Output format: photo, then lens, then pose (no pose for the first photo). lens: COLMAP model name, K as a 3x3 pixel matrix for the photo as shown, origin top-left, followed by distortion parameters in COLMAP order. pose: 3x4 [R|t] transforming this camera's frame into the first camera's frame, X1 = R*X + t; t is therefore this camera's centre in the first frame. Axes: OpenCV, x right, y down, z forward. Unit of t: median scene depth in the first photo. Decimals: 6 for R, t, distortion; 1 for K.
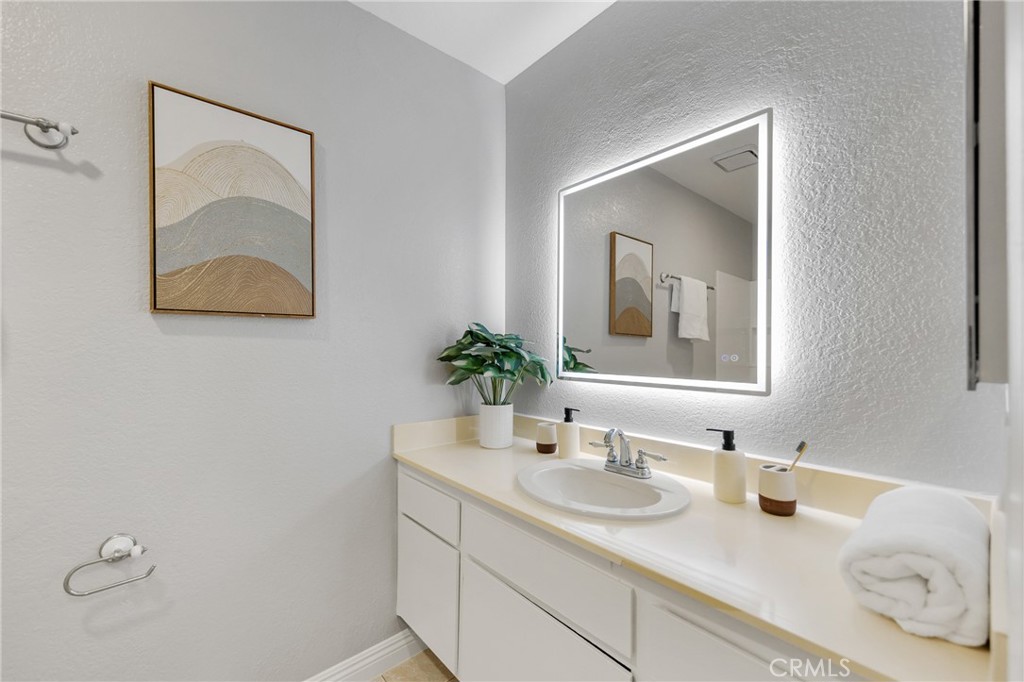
lens RADIAL K [[411.2, 0, 512.0], [0, 411.2, 341.0], [0, 0, 1]] dist [0.010687, -0.000063]
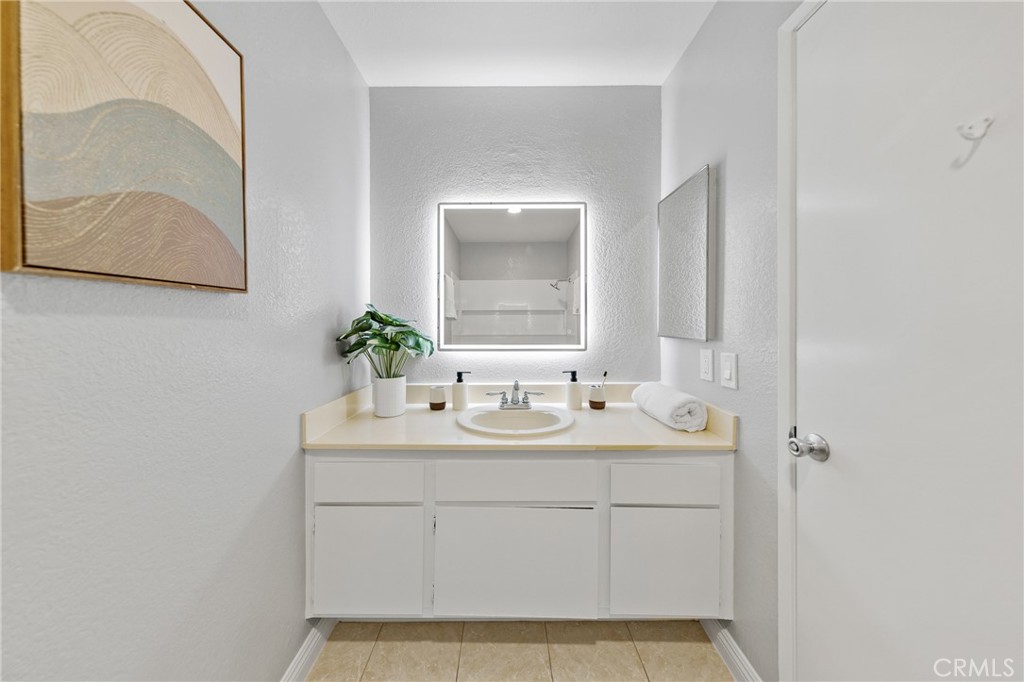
lens RADIAL K [[321.4, 0, 508.8], [0, 321.4, 319.3], [0, 0, 1]] dist [0.000486, -0.000055]
pose [[0.664254, 0.004580, 0.747493, -0.665557], [-0.010376, 0.999941, 0.003094, -0.014443], [-0.747435, -0.009811, 0.664262, 0.239105]]
